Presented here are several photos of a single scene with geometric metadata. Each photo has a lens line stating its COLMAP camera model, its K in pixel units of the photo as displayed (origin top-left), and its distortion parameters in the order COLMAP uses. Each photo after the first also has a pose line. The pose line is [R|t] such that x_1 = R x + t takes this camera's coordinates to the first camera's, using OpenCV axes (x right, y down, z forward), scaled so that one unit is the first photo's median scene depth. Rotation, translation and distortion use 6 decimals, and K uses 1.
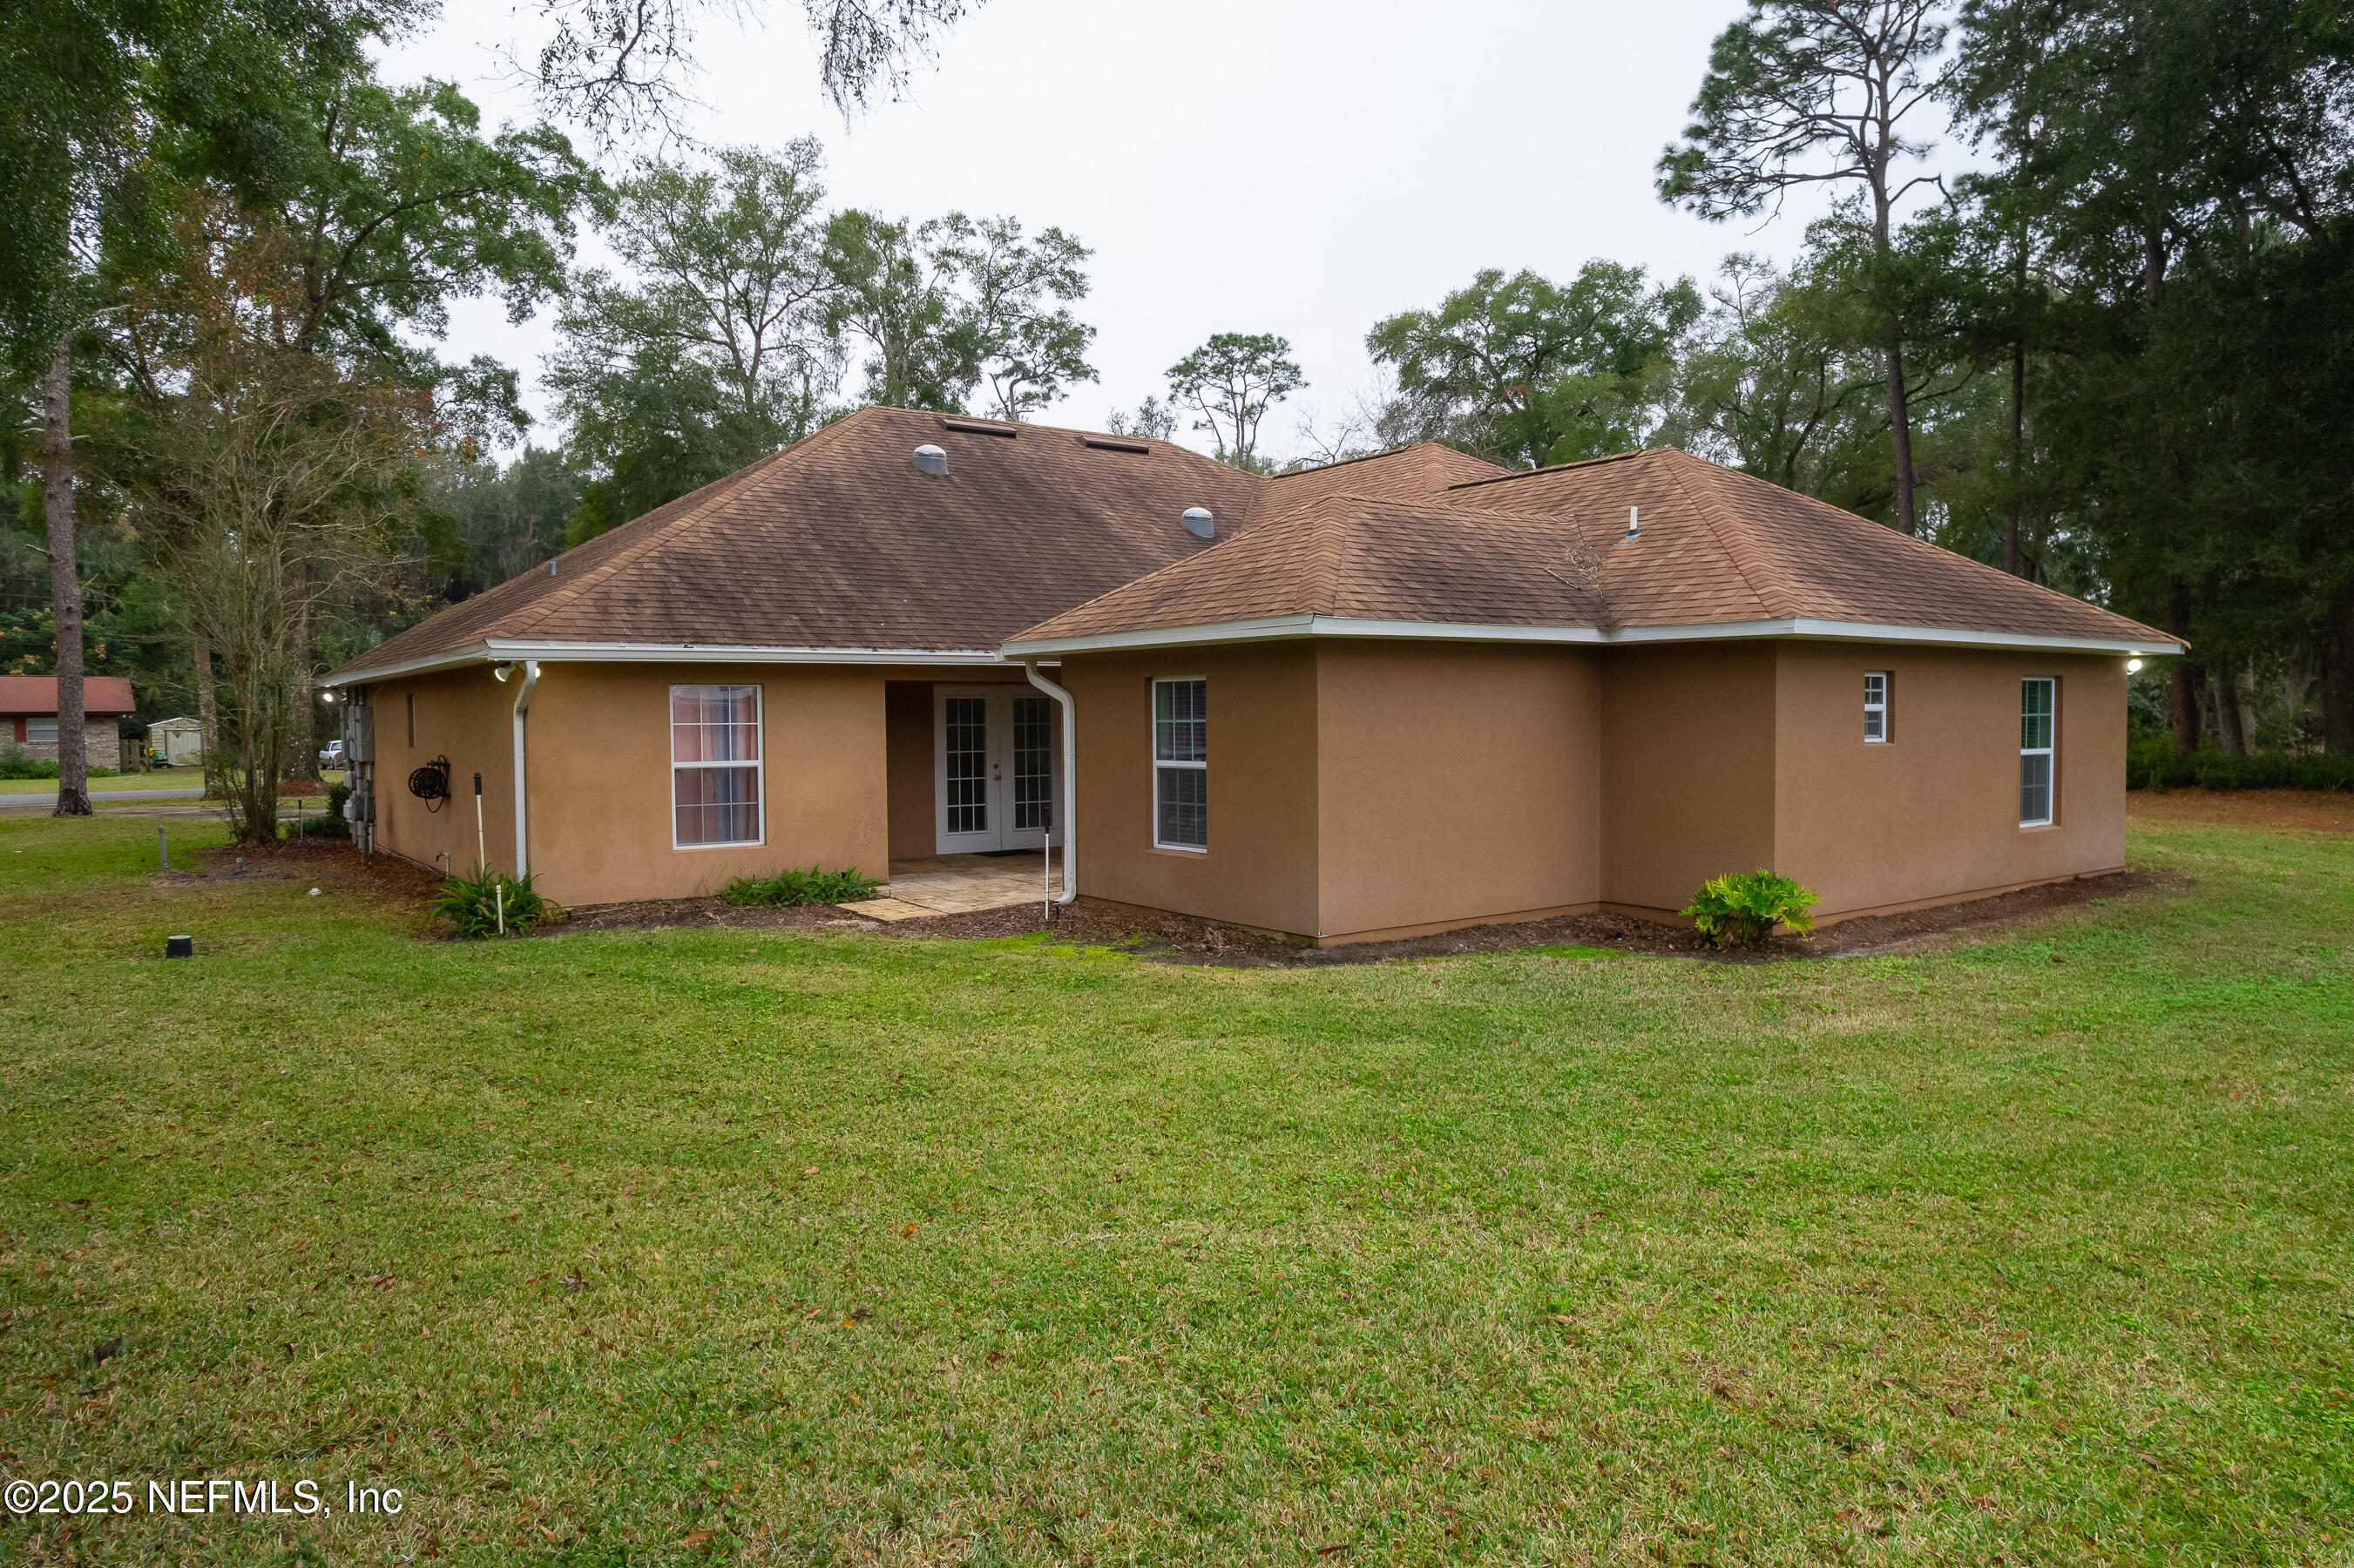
lens RADIAL K [[1504.8, 0, 1178.5], [0, 1504.8, 794.0], [0, 0, 1]] dist [-0.074104, 0.061984]
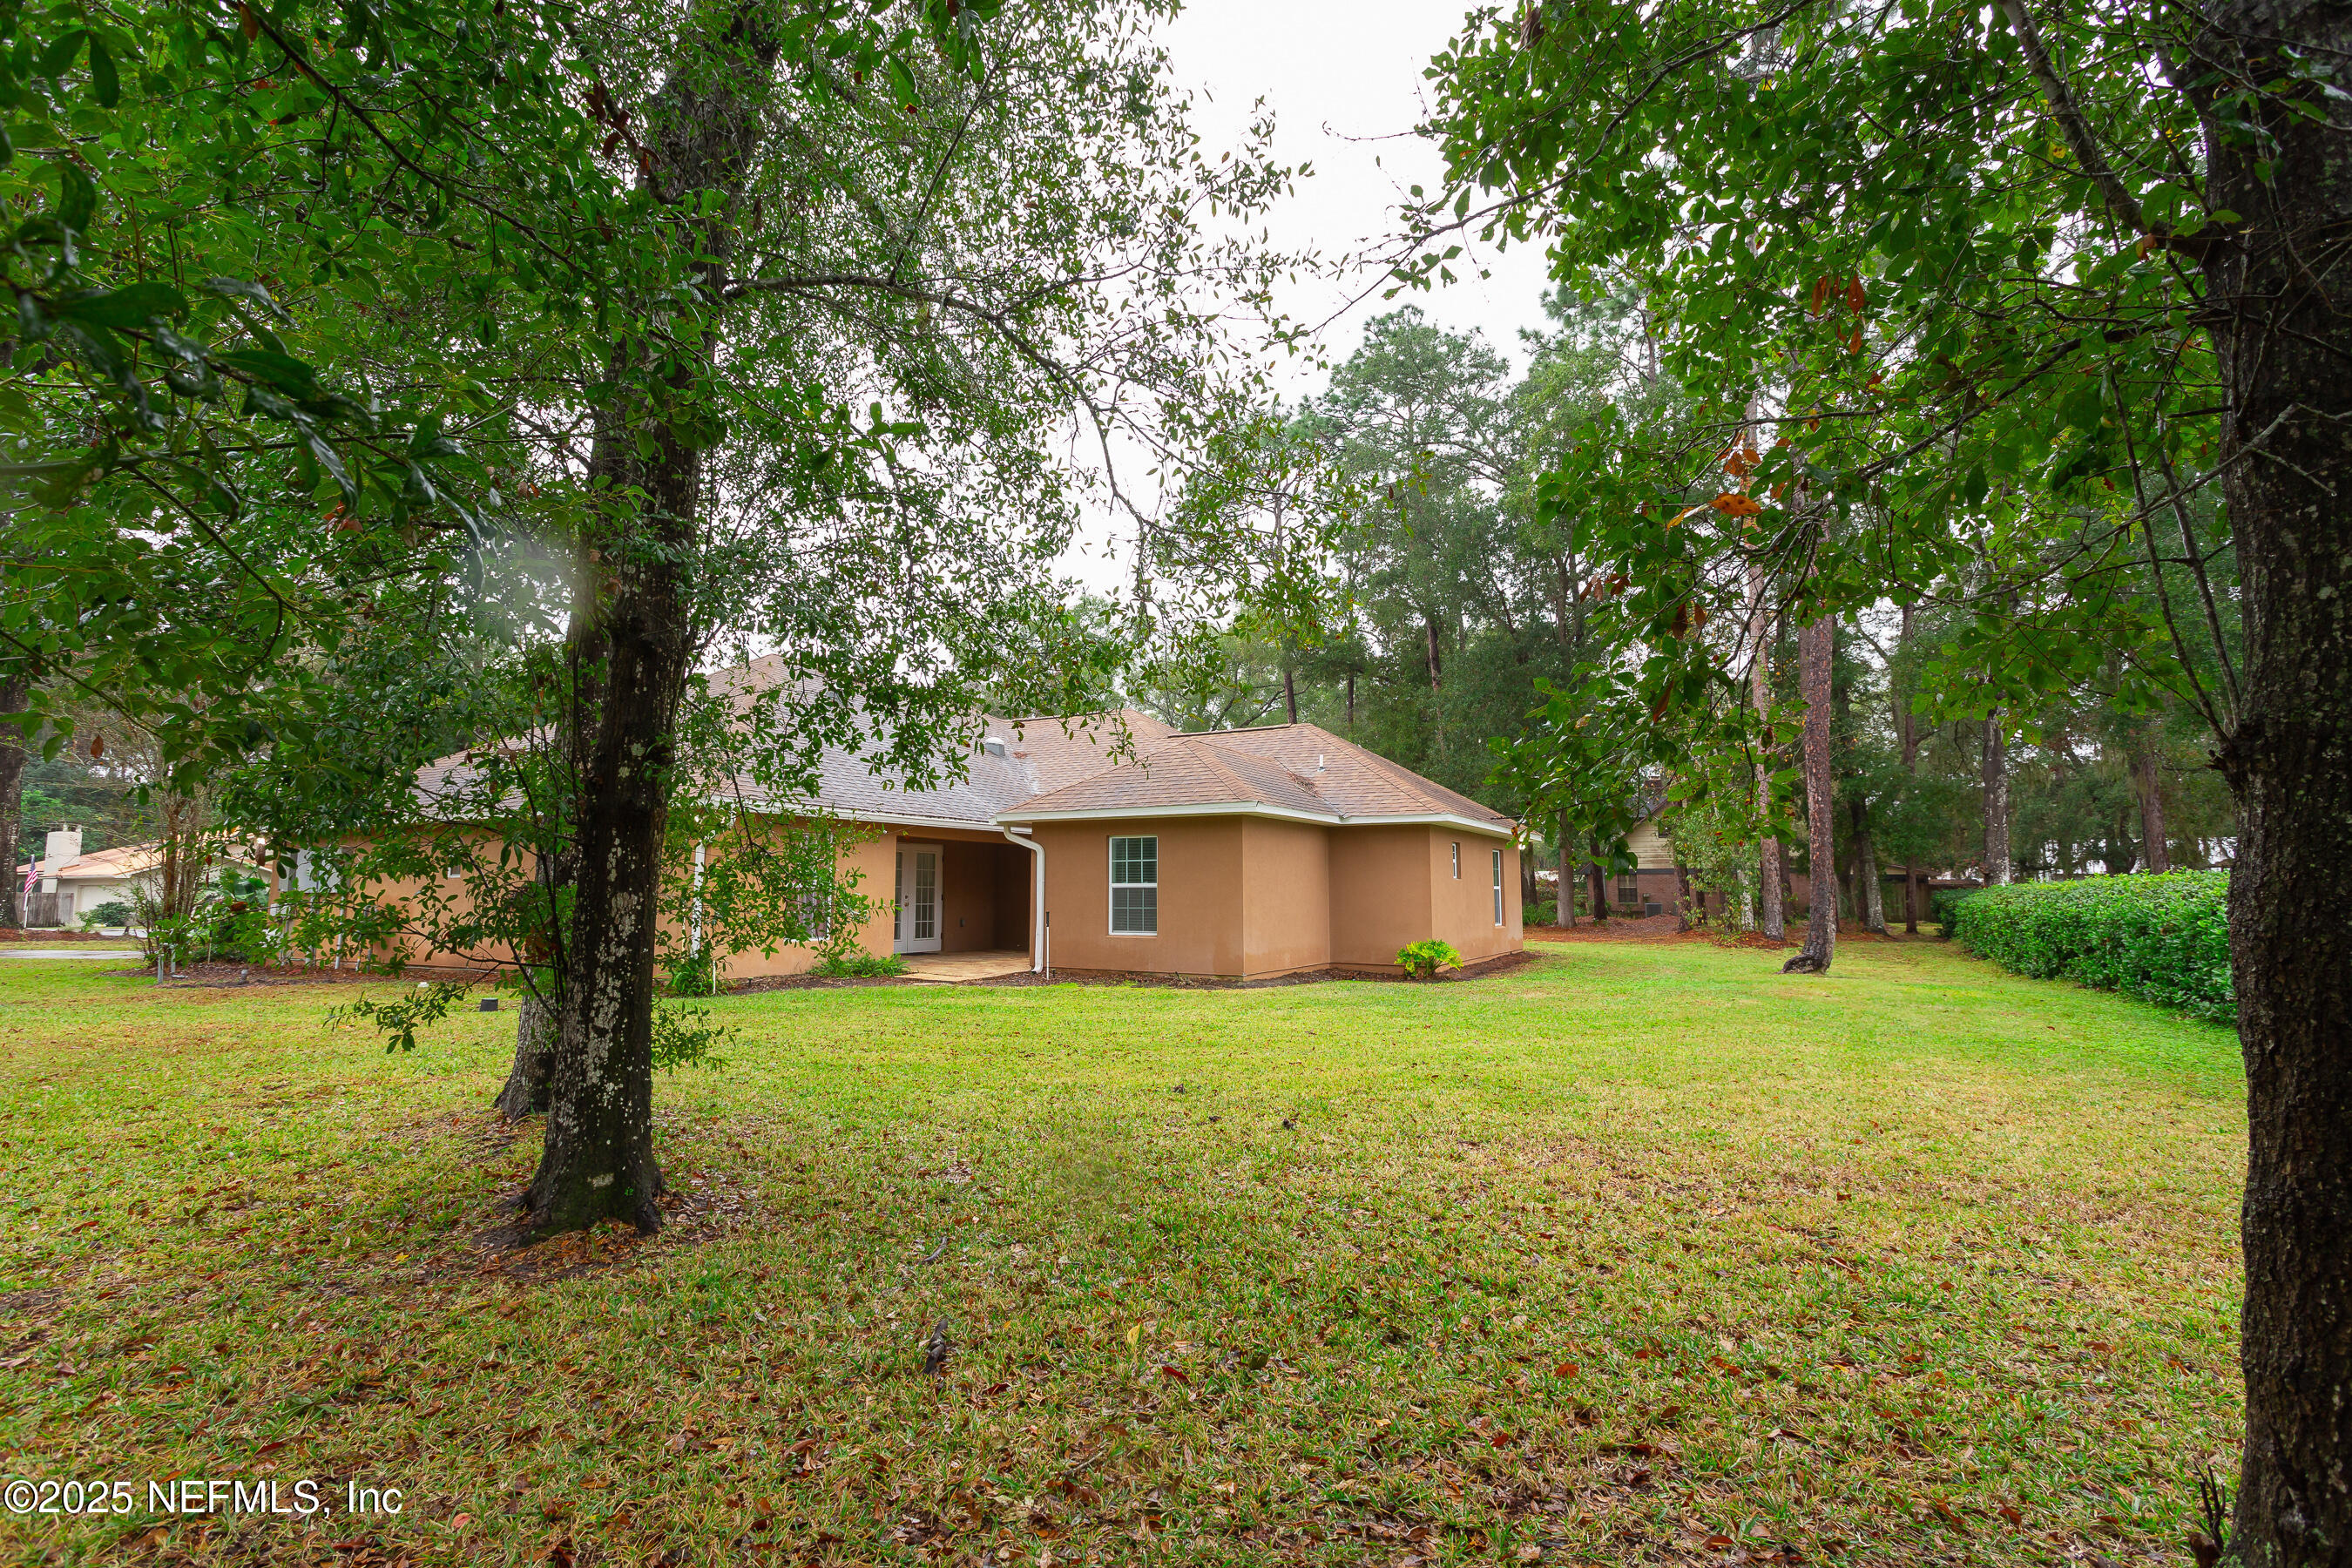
lens RADIAL K [[1110.2, 0, 1159.1], [0, 1110.2, 775.6], [0, 0, 1]] dist [0.015649, -0.000009]
pose [[0.912782, 0.053475, 0.404931, -0.145489], [0.012647, 0.987217, -0.158880, 0.017423], [-0.408251, 0.150144, 0.900438, -0.059818]]
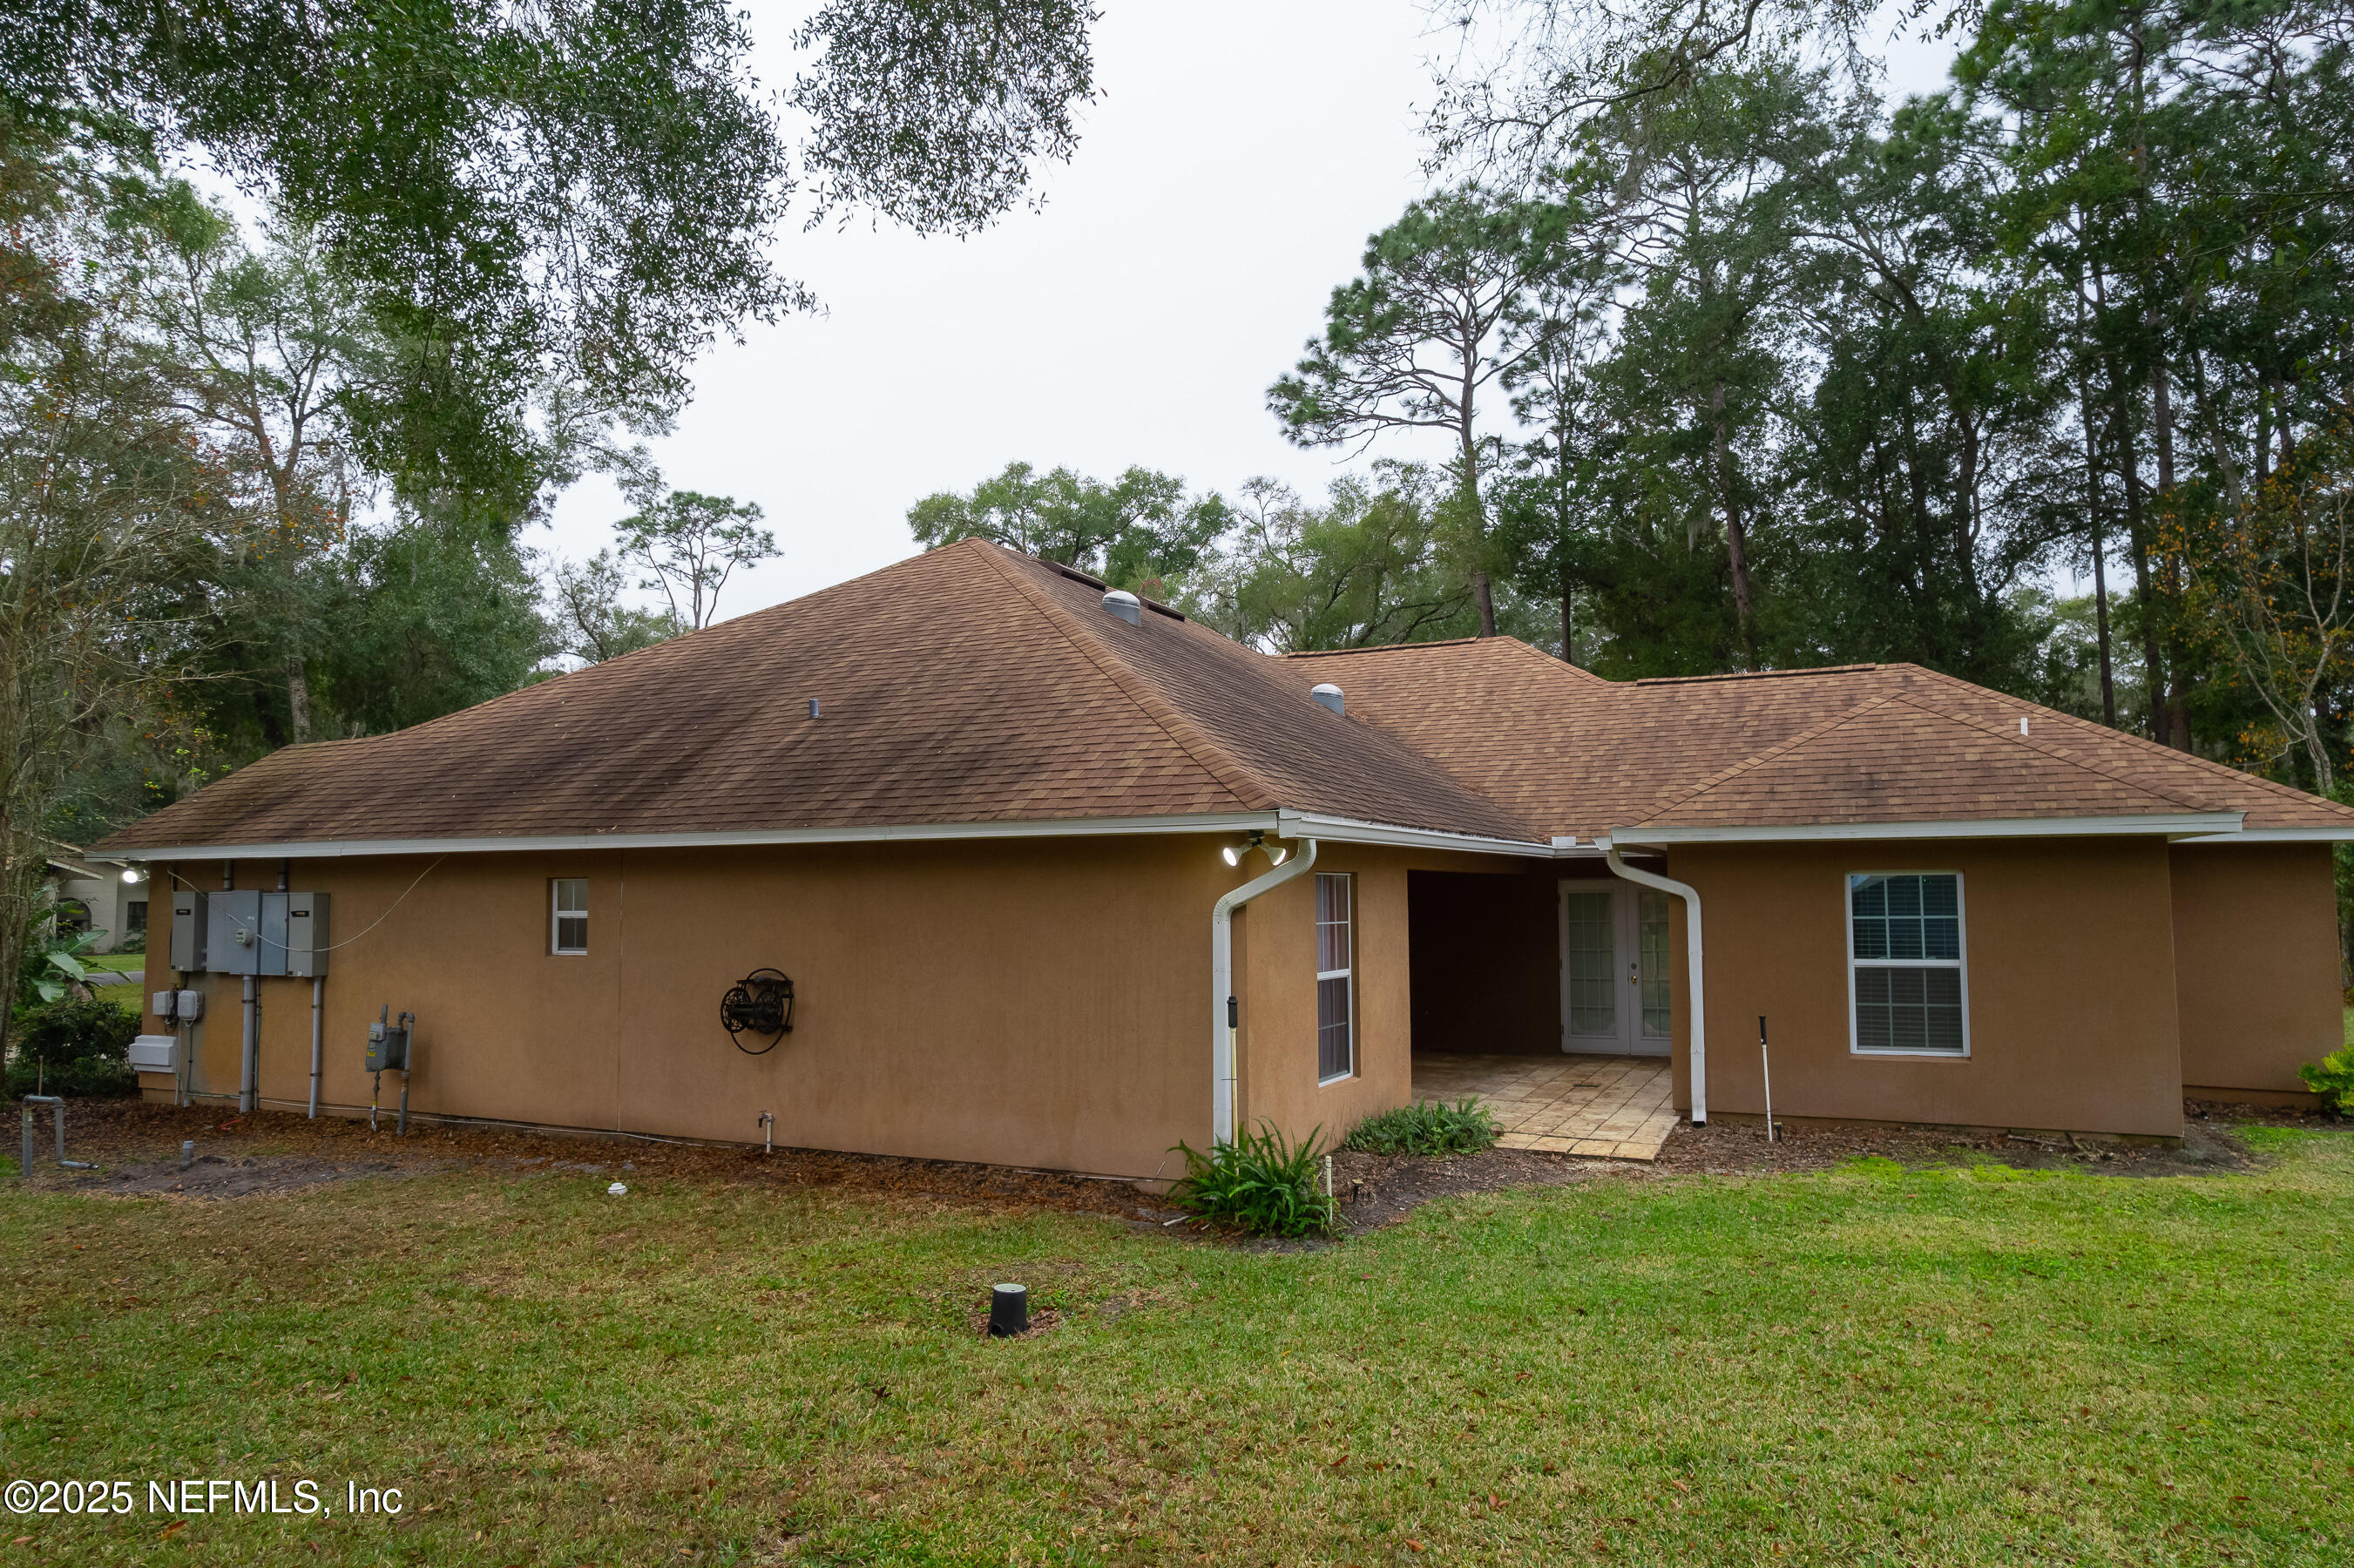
lens RADIAL K [[1511.3, 0, 1177.0], [0, 1511.3, 784.0], [0, 0, 1]] dist [-0.045010, -0.000455]
pose [[0.884966, 0.037092, 0.464176, -0.243151], [0.022881, 0.992154, -0.122907, -0.007580], [-0.465093, 0.119389, 0.877174, 0.107136]]
